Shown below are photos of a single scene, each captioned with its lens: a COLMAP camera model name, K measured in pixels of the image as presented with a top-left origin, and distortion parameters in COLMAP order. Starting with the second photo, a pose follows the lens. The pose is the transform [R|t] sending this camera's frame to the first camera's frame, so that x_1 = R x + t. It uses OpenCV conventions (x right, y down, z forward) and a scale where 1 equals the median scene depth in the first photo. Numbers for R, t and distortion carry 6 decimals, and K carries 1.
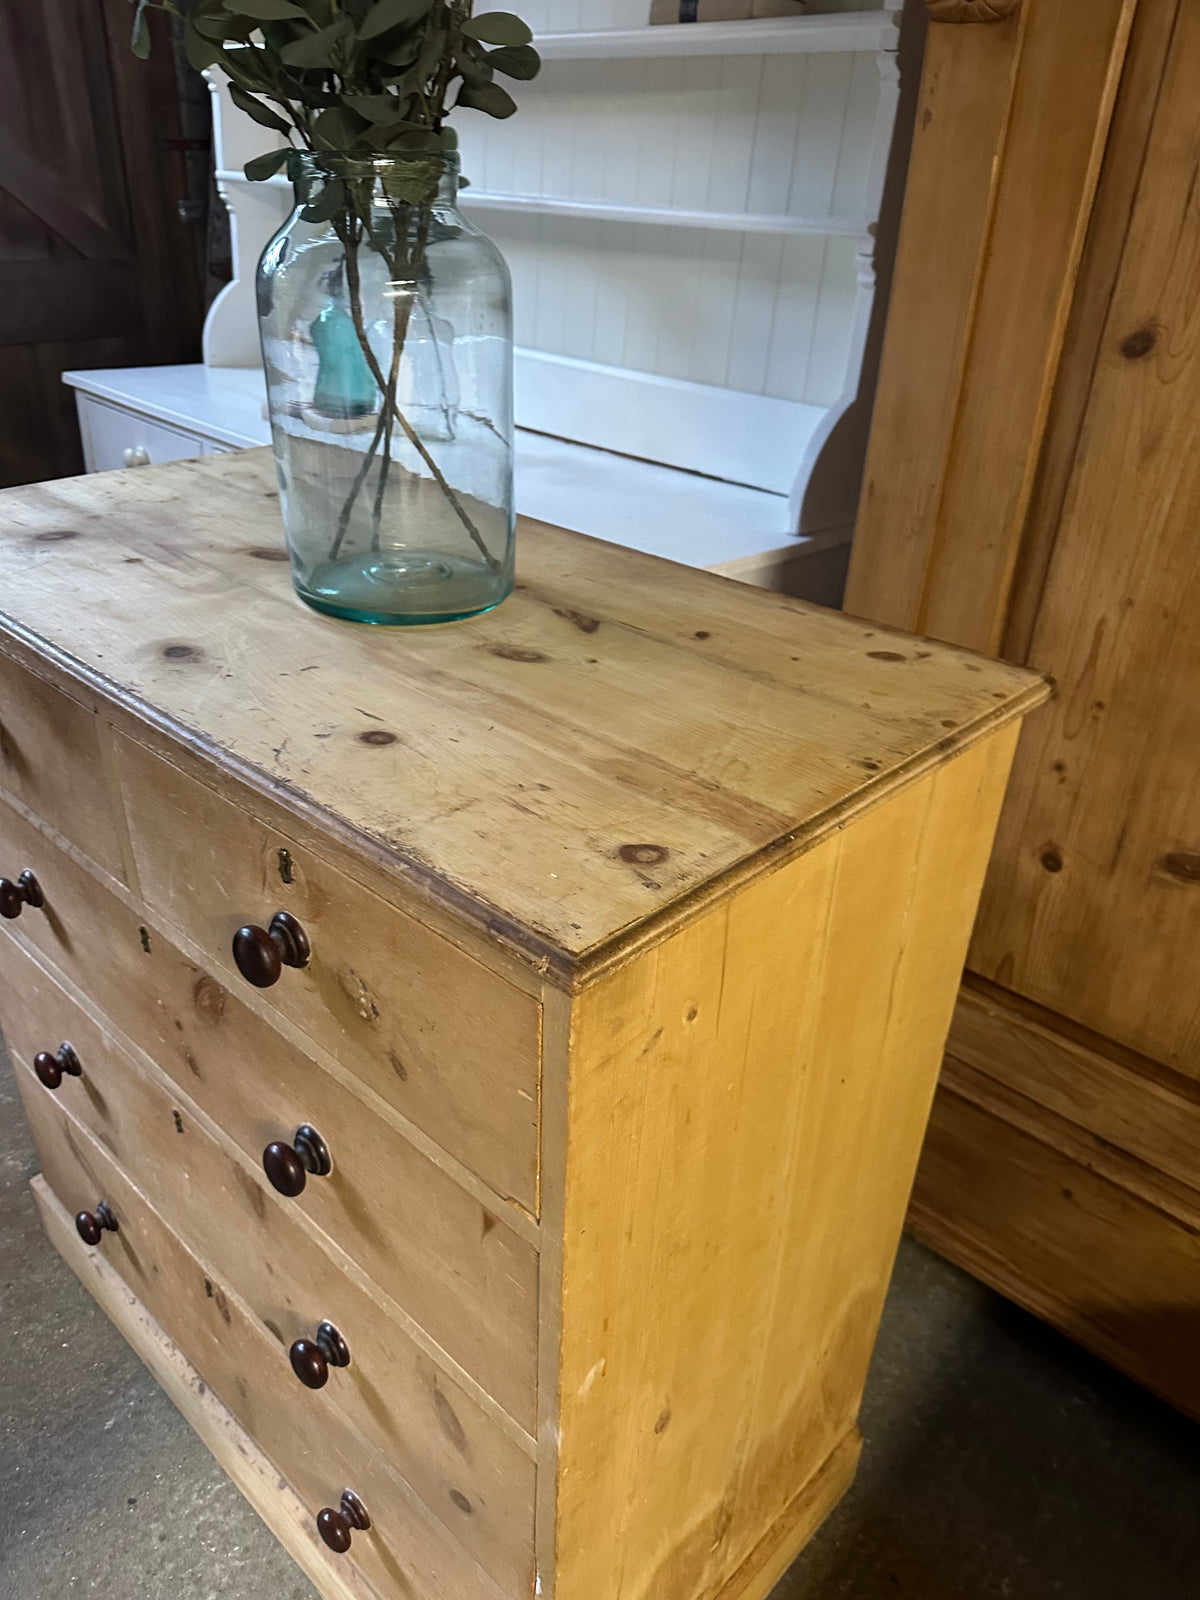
lens RADIAL K [[1151.7, 0, 577.8], [0, 1151.7, 795.5], [0, 0, 1]] dist [0.001993, -0.004200]
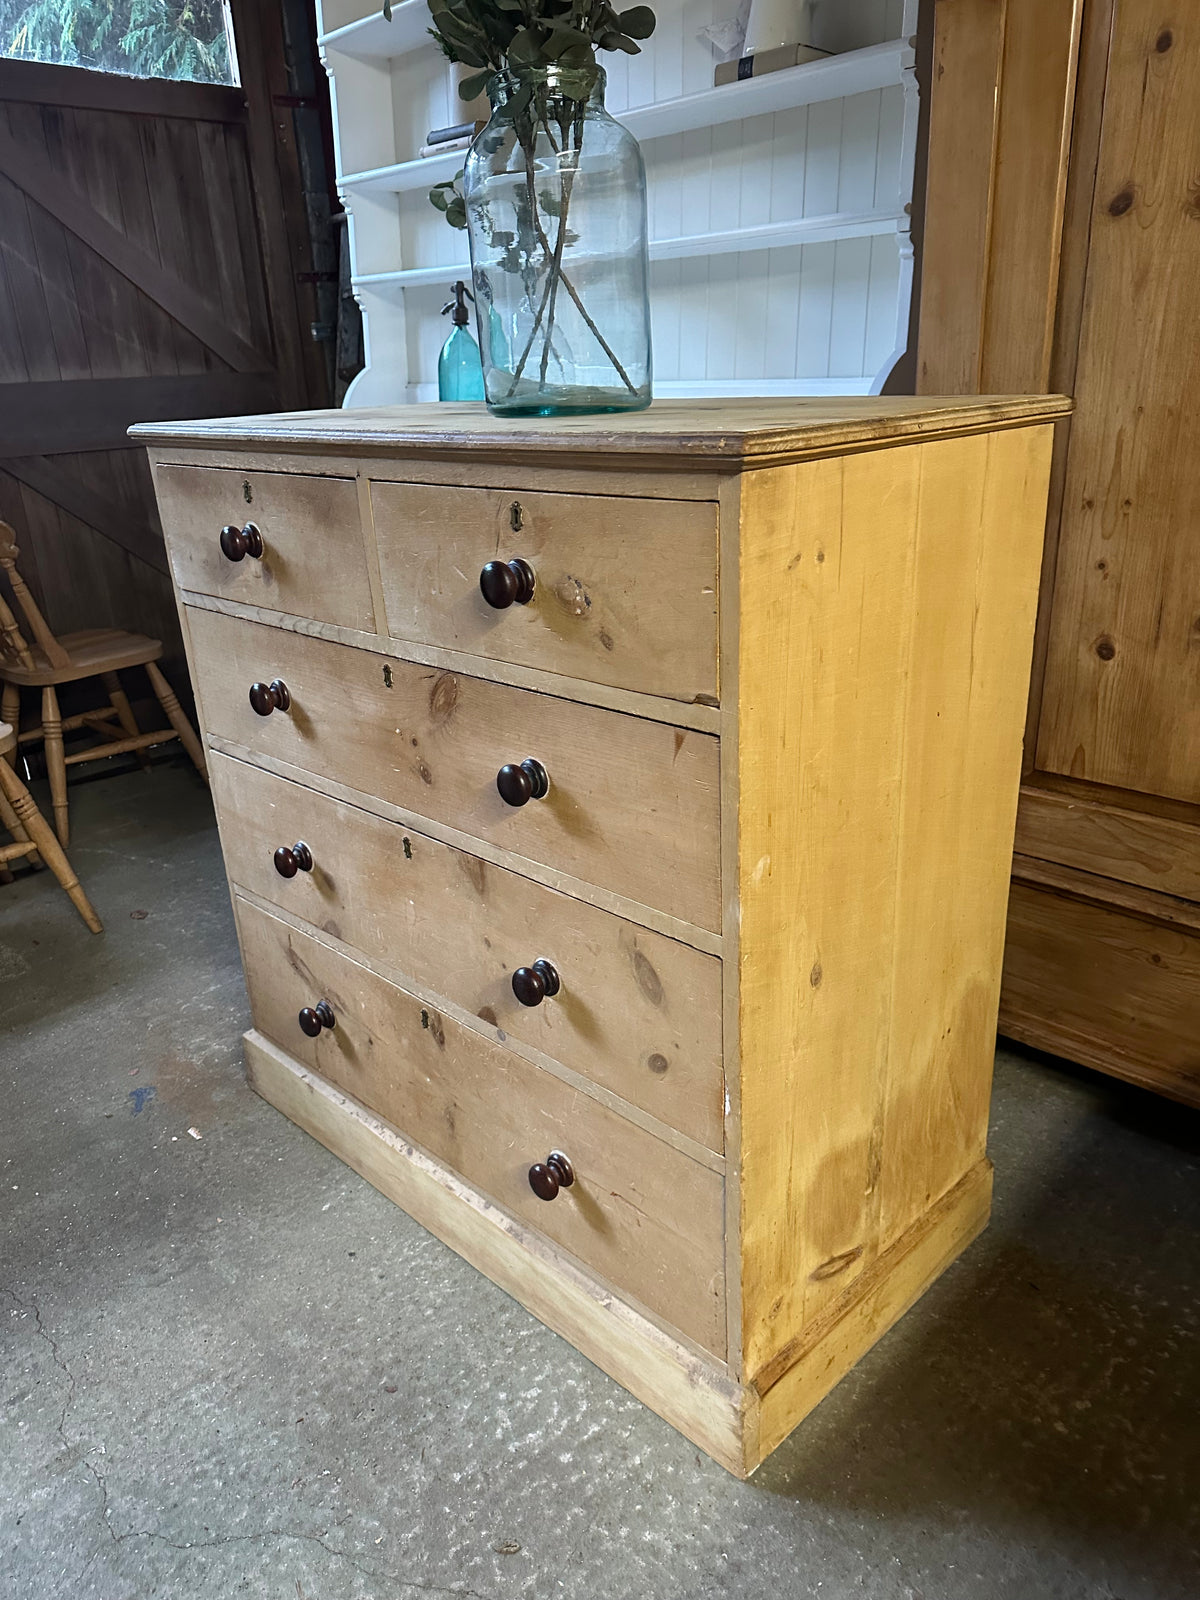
lens RADIAL K [[1132.2, 0, 600.0], [0, 1132.2, 800.0], [0, 0, 1]] dist [0.085871, -0.112692]
pose [[0.997140, -0.058133, -0.048287, -0.067596], [0.050930, 0.988990, -0.138945, 0.381102], [0.055832, 0.136089, 0.989122, -0.201180]]
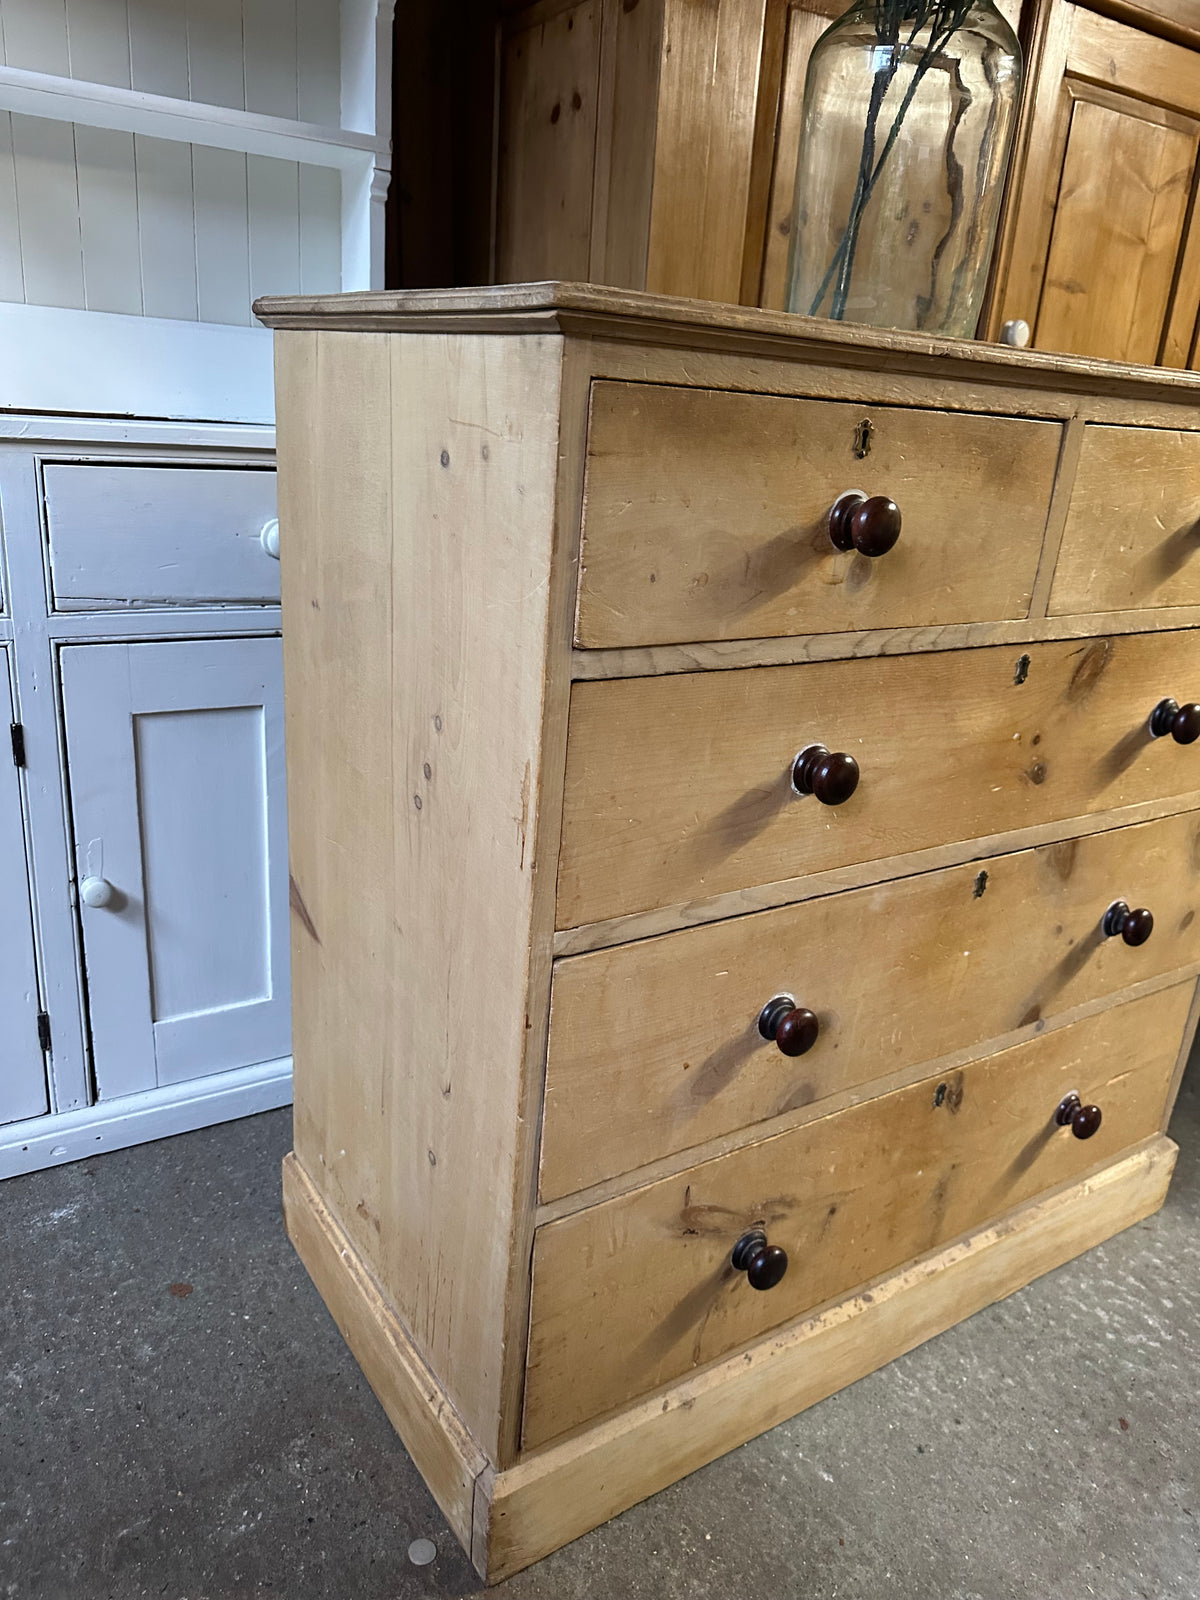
lens RADIAL K [[1150.3, 0, 595.9], [0, 1150.3, 803.8], [0, 0, 1]] dist [0.010136, -0.014046]
pose [[0.219613, -0.340245, 0.914332, -1.218197], [0.413029, 0.881503, 0.228823, -0.139391], [-0.883842, 0.327393, 0.334121, 0.865845]]
